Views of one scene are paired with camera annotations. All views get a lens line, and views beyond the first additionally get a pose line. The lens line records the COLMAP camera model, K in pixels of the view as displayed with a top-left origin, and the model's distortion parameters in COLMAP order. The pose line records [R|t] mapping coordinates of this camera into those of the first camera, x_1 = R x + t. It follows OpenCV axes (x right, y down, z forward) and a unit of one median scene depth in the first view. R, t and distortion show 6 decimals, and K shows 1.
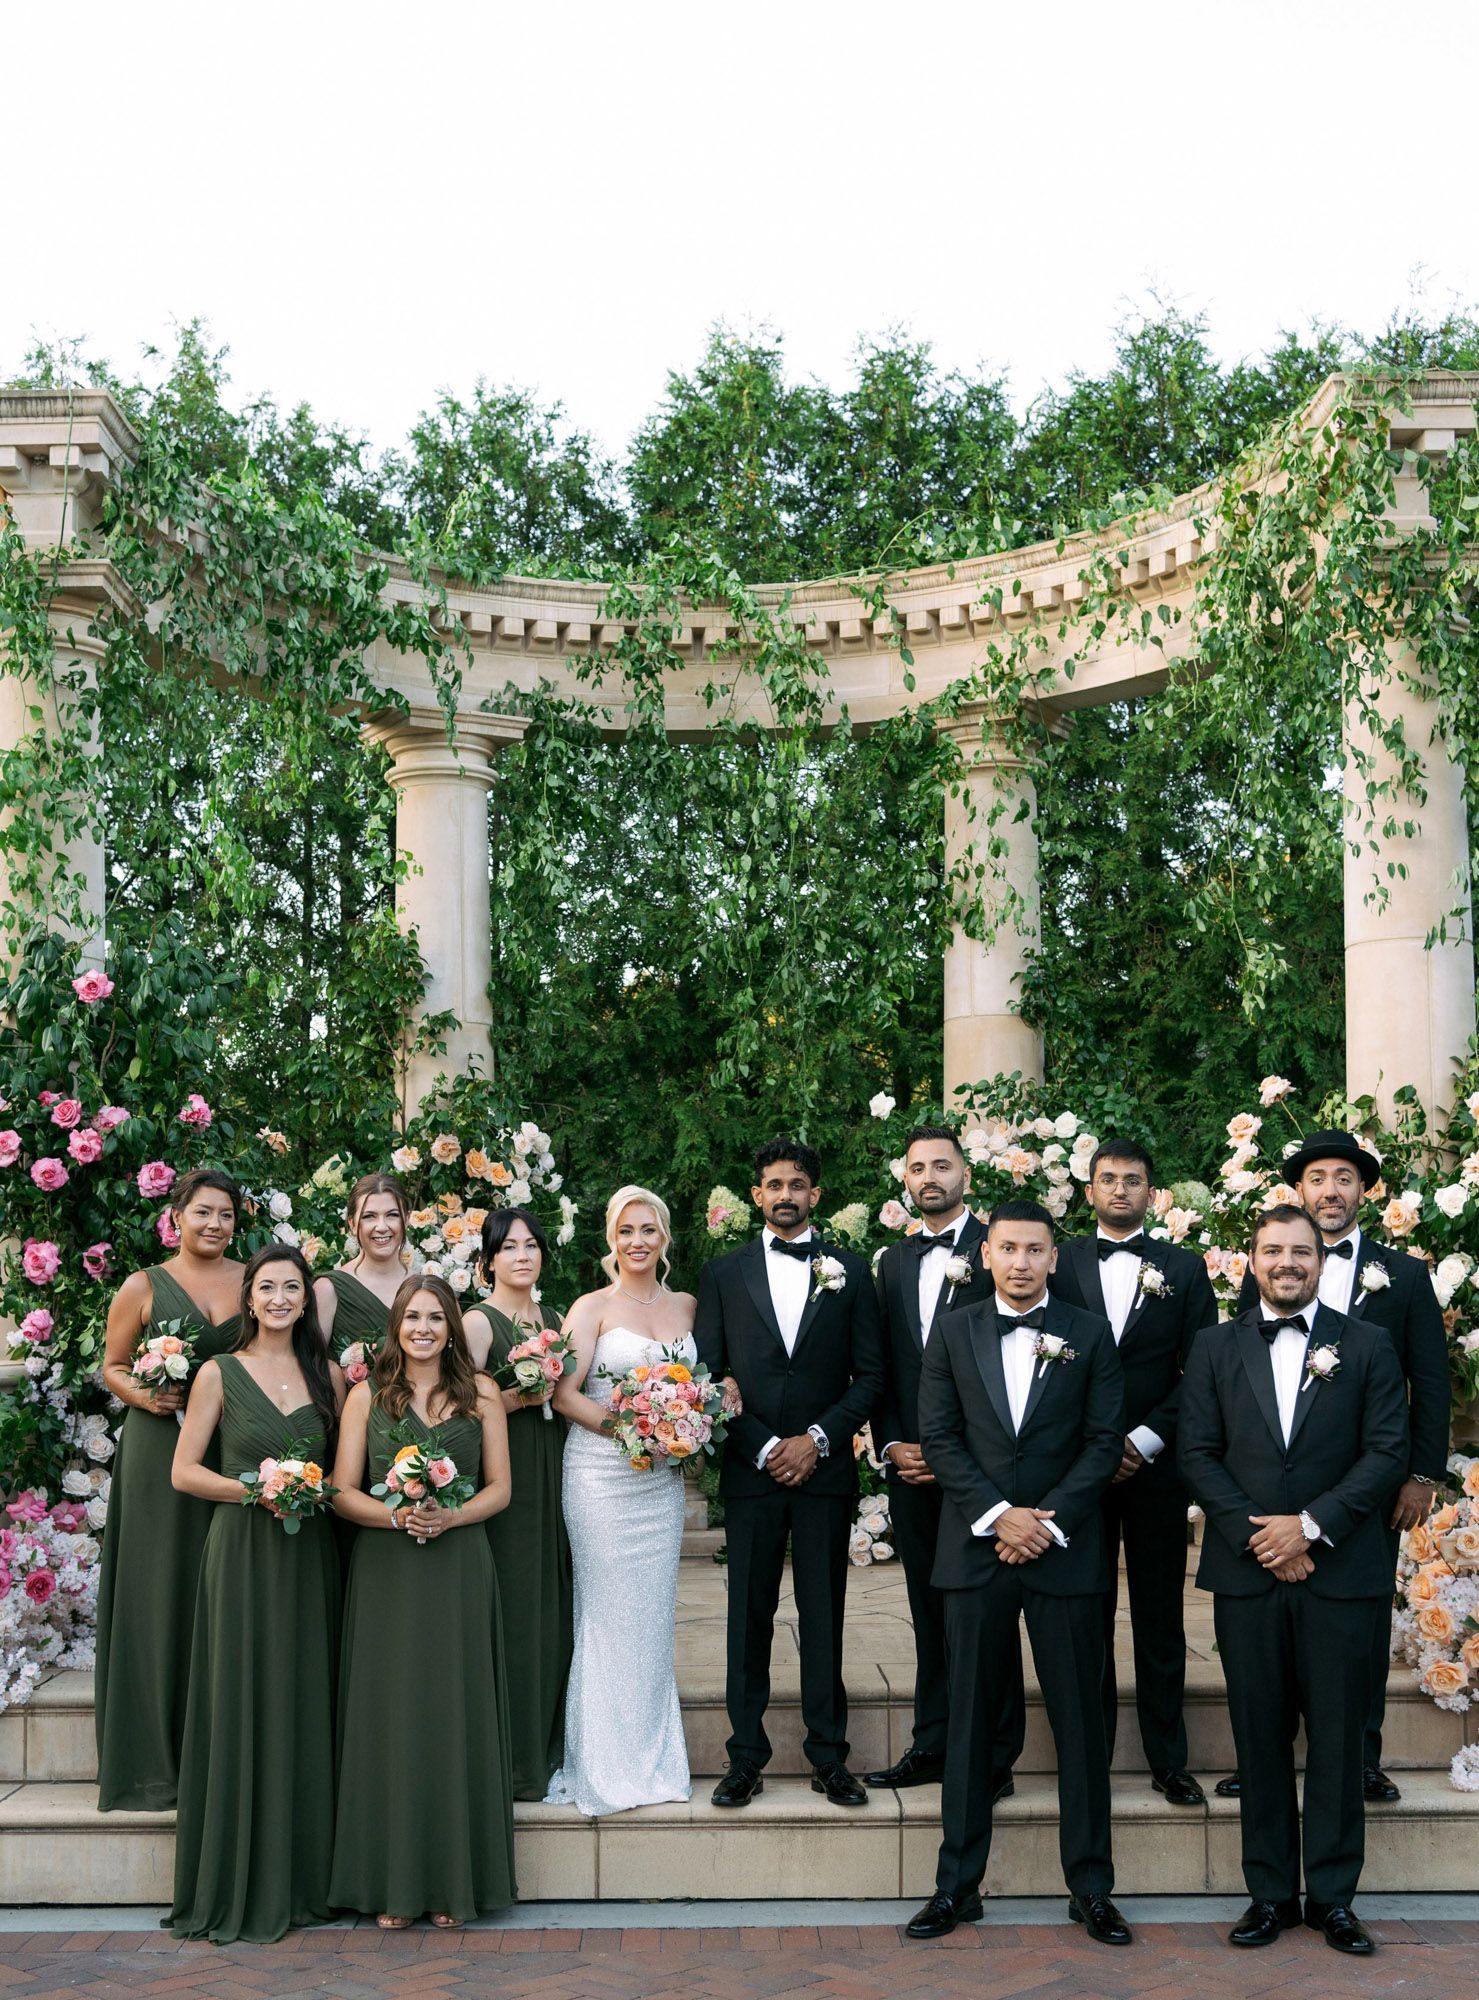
lens RADIAL K [[2476.9, 0, 679.0], [0, 2476.9, 1130.4], [0, 0, 1]] dist [-0.012340, 0.000000]
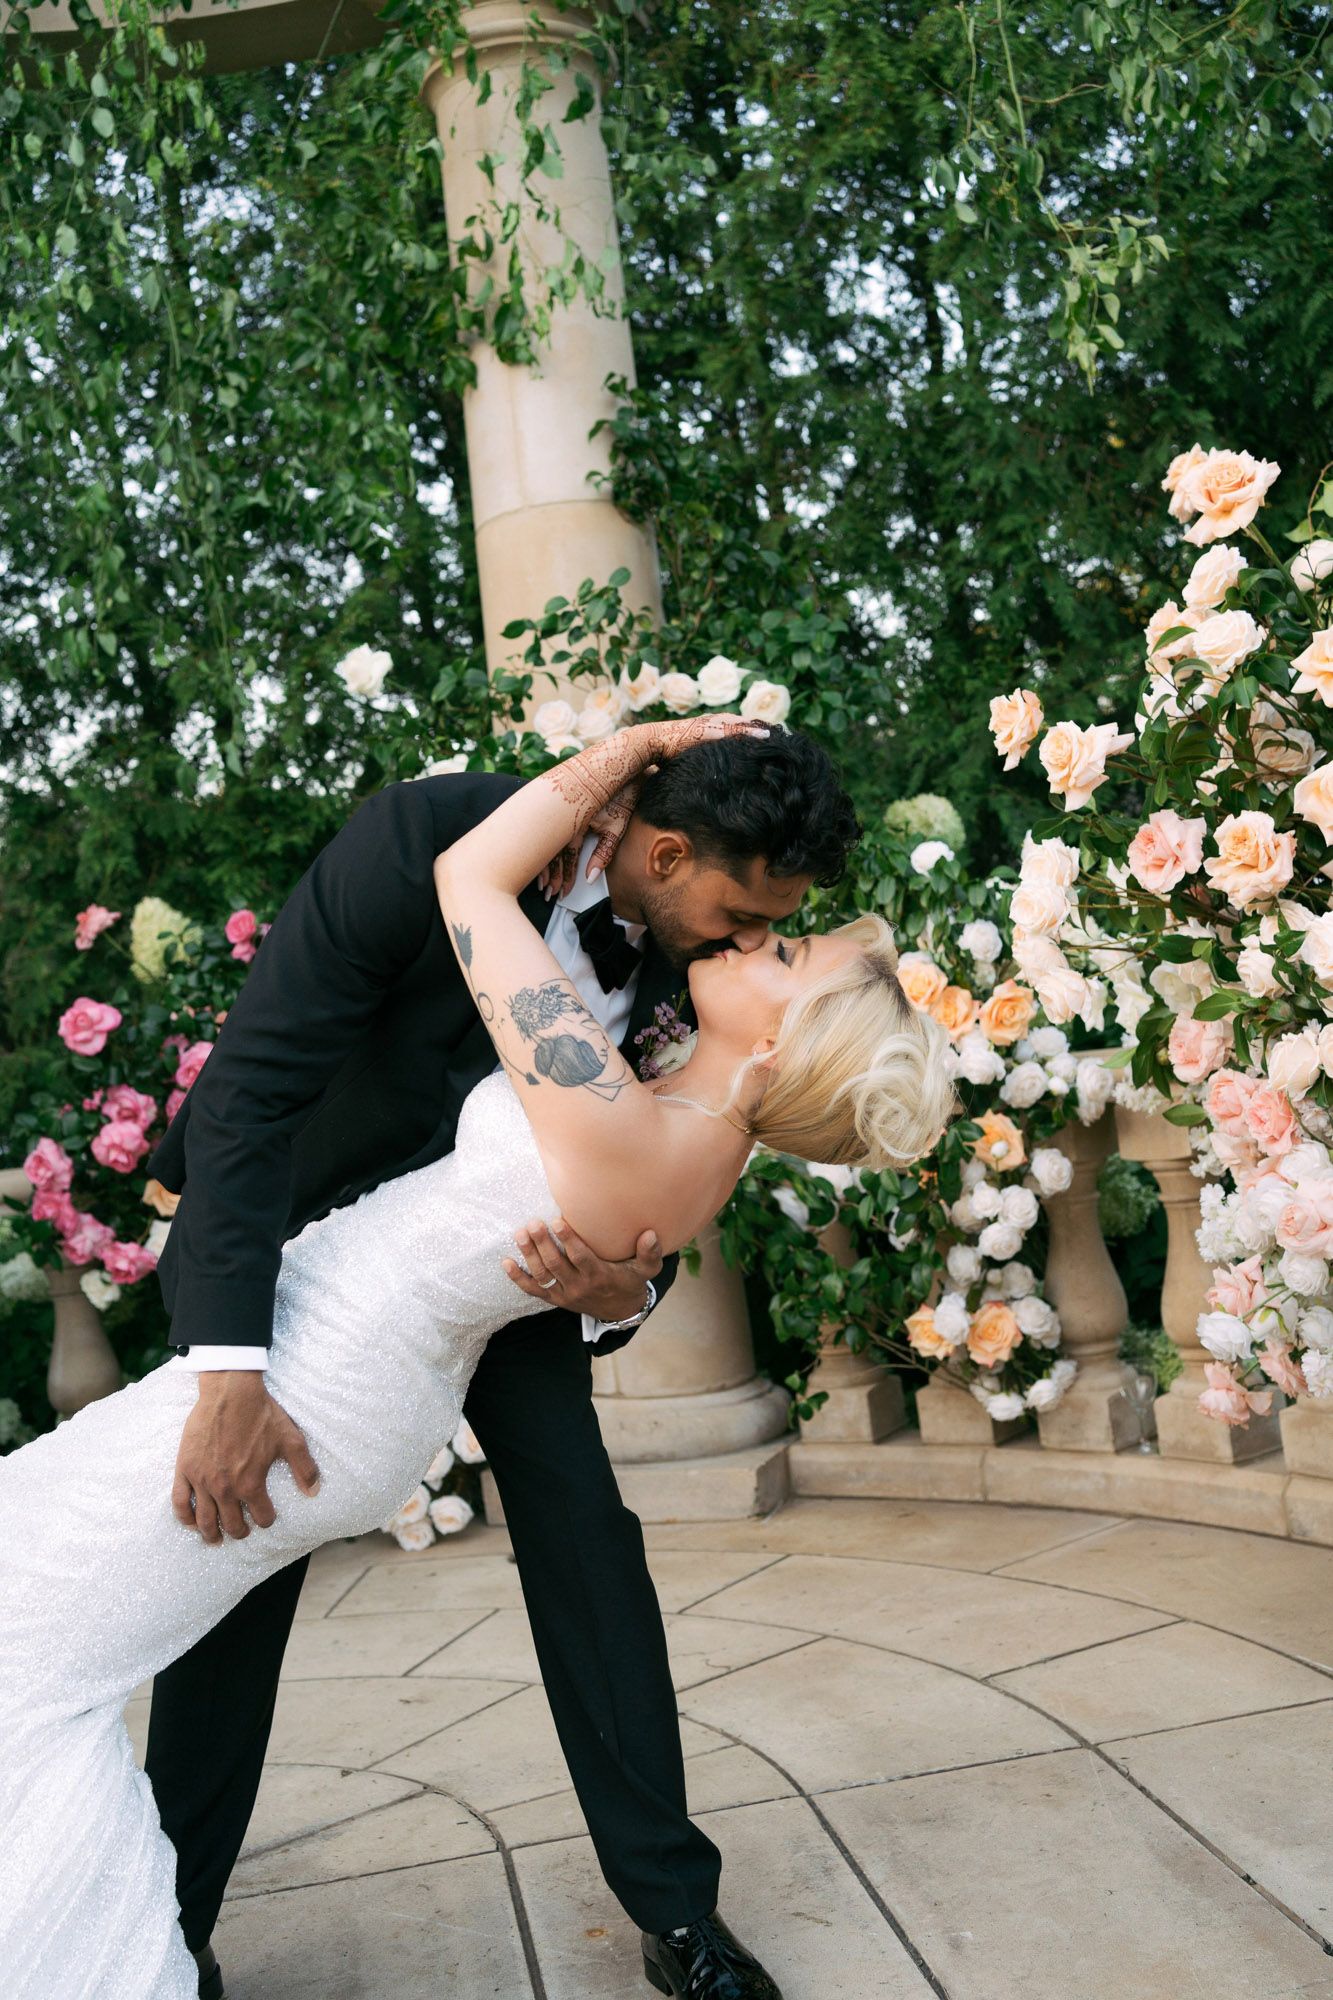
lens RADIAL K [[2057.5, 0, 656.8], [0, 2057.5, 953.0], [0, 0, 1]] dist [-0.000991, 0.000000]
pose [[0.981001, -0.098218, 0.167303, 0.062699], [0.094988, 0.995106, 0.027219, 0.041831], [-0.169157, -0.010811, 0.985530, 0.557235]]
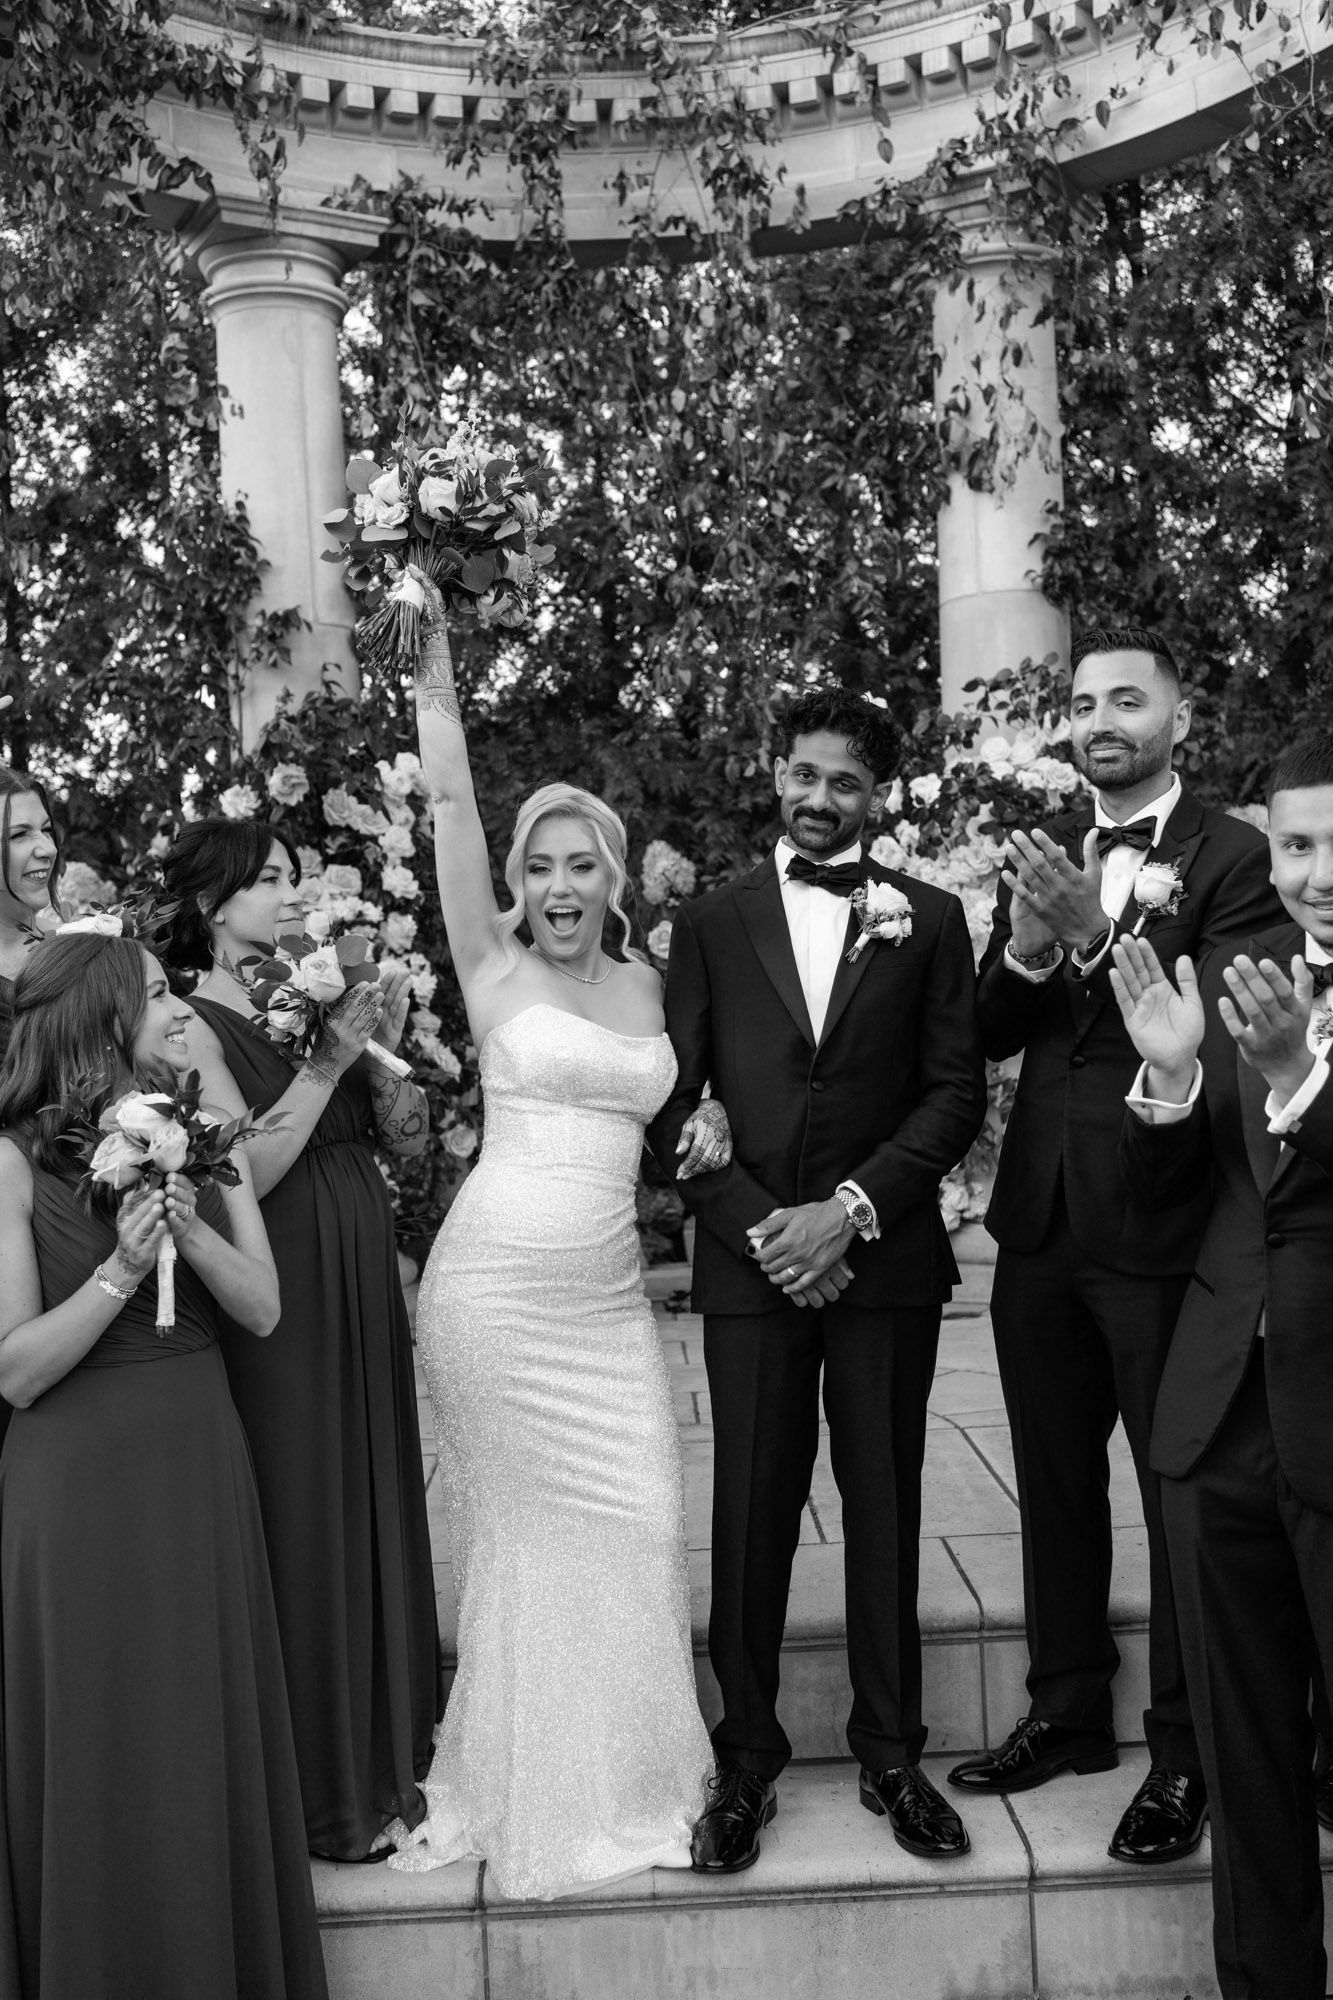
lens RADIAL K [[2057.5, 0, 658.7], [0, 2057.5, 1004.0], [0, 0, 1]] dist [-0.000991, 0.000000]
pose [[0.999139, -0.037547, 0.017669, 0.003027], [0.036024, 0.996158, 0.079820, 0.026454], [-0.020598, -0.079114, 0.996653, 0.360227]]
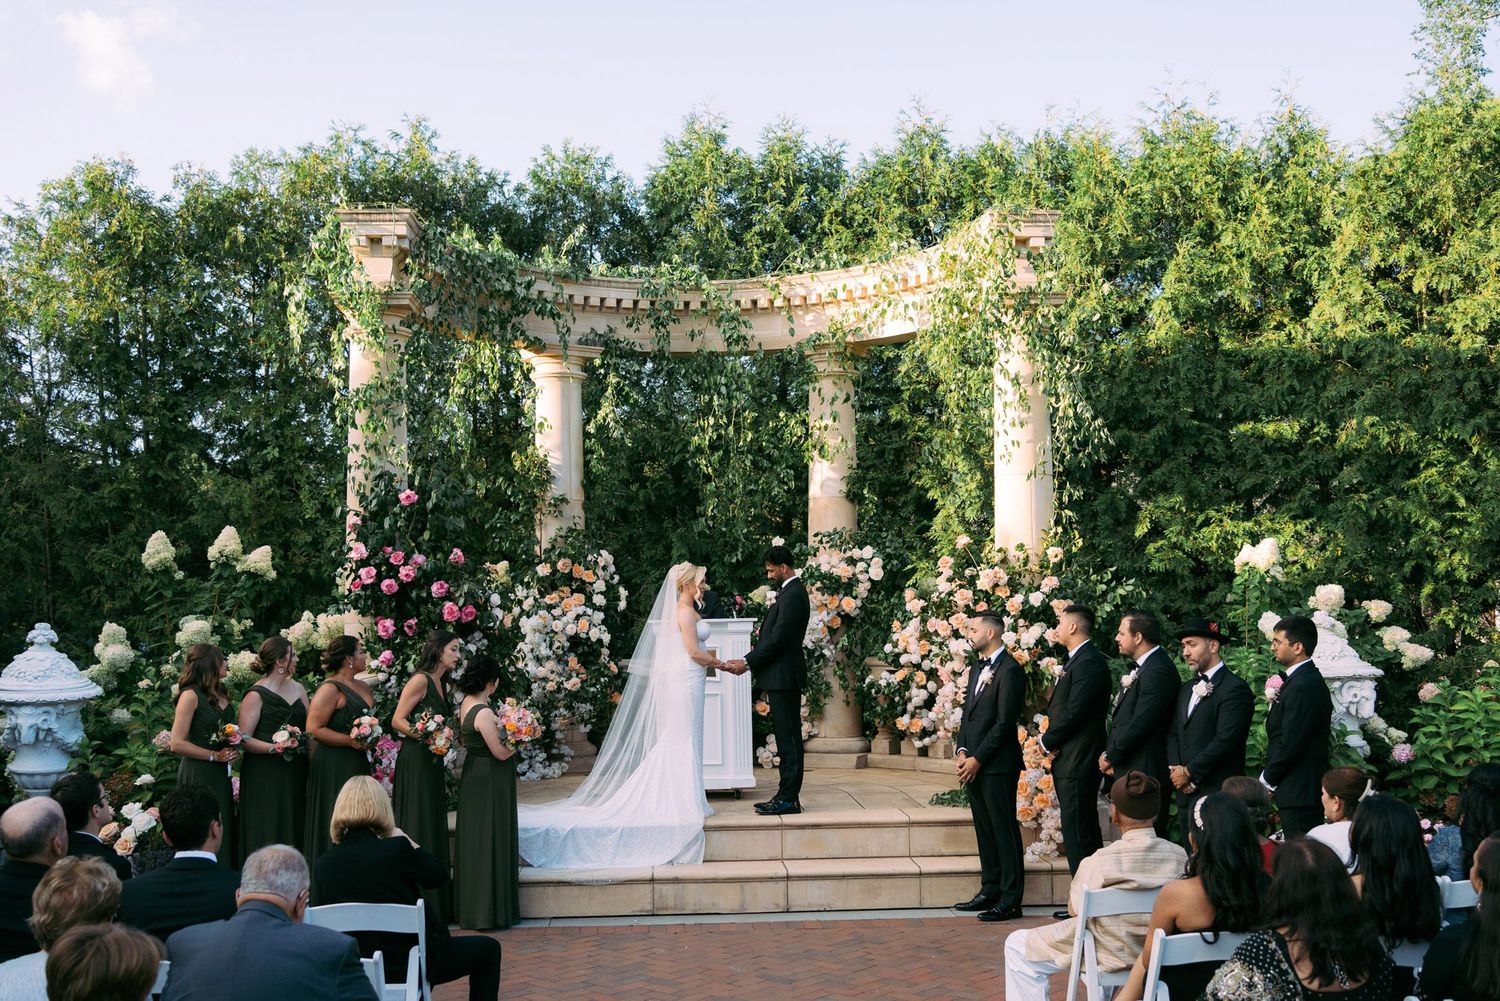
lens RADIAL K [[1543.1, 0, 746.8], [0, 1543.1, 502.8], [0, 0, 1]] dist [-0.000991, 0.000000]
pose [[0.998012, 0.002067, 0.062990, -0.023243], [-0.001946, 0.999996, -0.001972, -0.039524], [-0.062994, 0.001845, 0.998012, -0.260255]]
